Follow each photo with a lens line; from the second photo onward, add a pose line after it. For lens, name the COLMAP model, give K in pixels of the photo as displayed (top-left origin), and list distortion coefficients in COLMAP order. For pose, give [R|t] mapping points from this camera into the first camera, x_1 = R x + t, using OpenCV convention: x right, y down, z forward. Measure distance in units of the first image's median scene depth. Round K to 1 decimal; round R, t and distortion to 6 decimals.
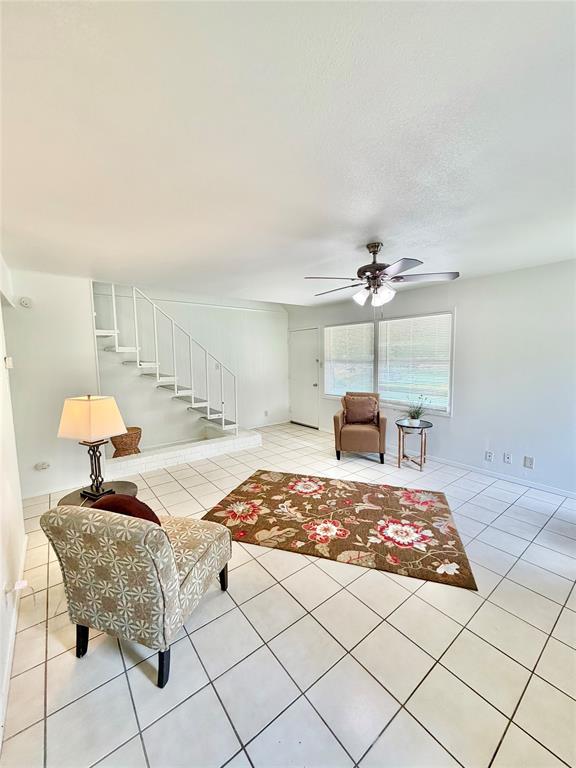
lens RADIAL K [[305.9, 0, 285.2], [0, 305.9, 380.7], [0, 0, 1]] dist [-0.002540, -0.000069]
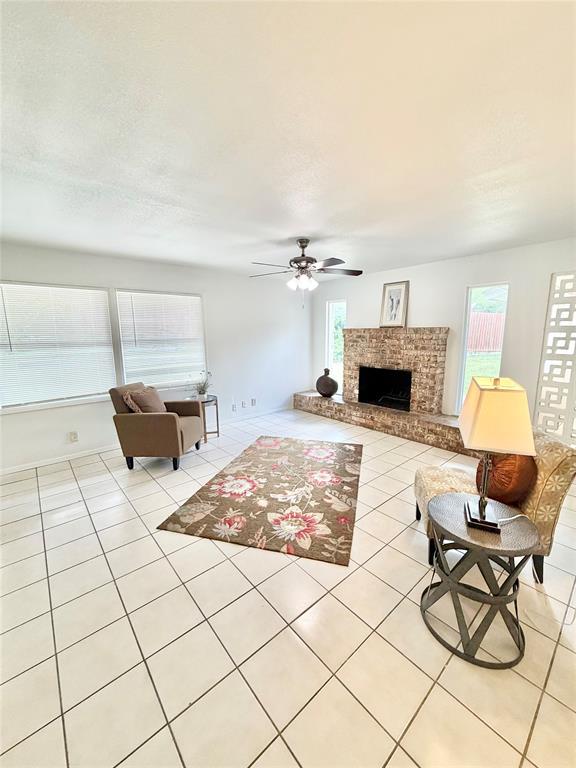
lens RADIAL K [[305.9, 0, 288.3], [0, 305.9, 386.2], [0, 0, 1]] dist [-0.002540, -0.000069]
pose [[-0.061252, -0.157969, 0.985542, -0.834665], [0.102312, 0.981202, 0.163632, -0.059113], [-0.992865, 0.110855, -0.043939, 0.979875]]
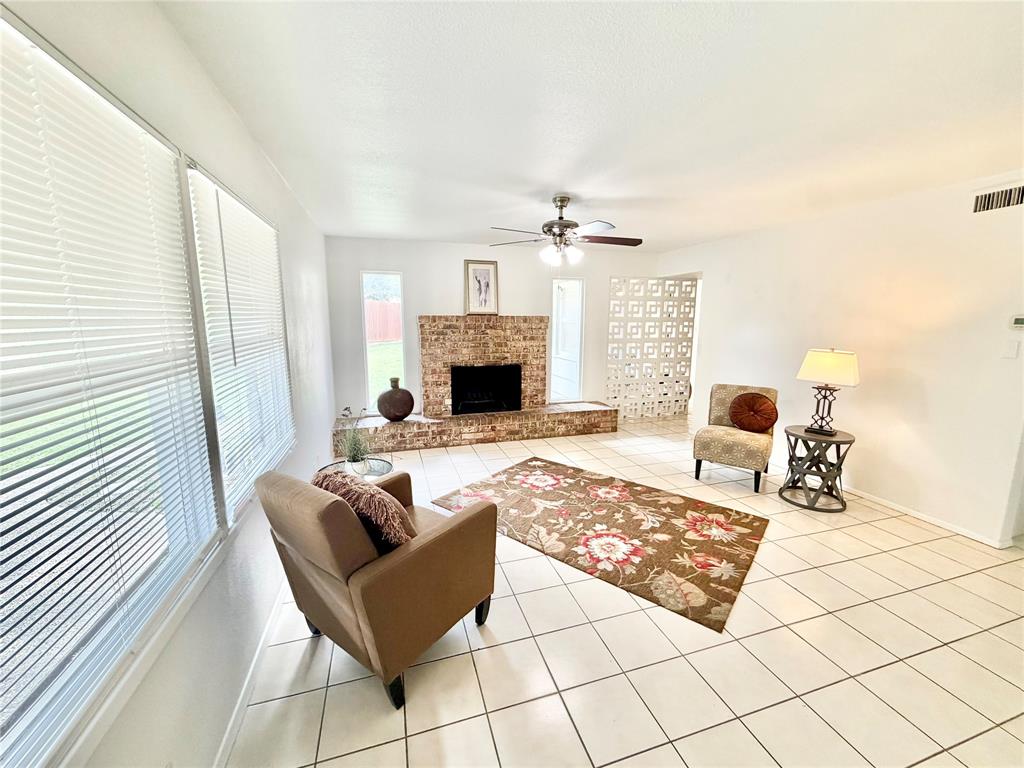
lens RADIAL K [[407.9, 0, 509.7], [0, 407.9, 387.0], [0, 0, 1]] dist [-0.002540, -0.000069]
pose [[-0.938178, -0.042705, 0.343508, -0.006248], [0.046107, 0.968101, 0.246281, -0.165757], [-0.343068, 0.246893, -0.906283, 1.914164]]
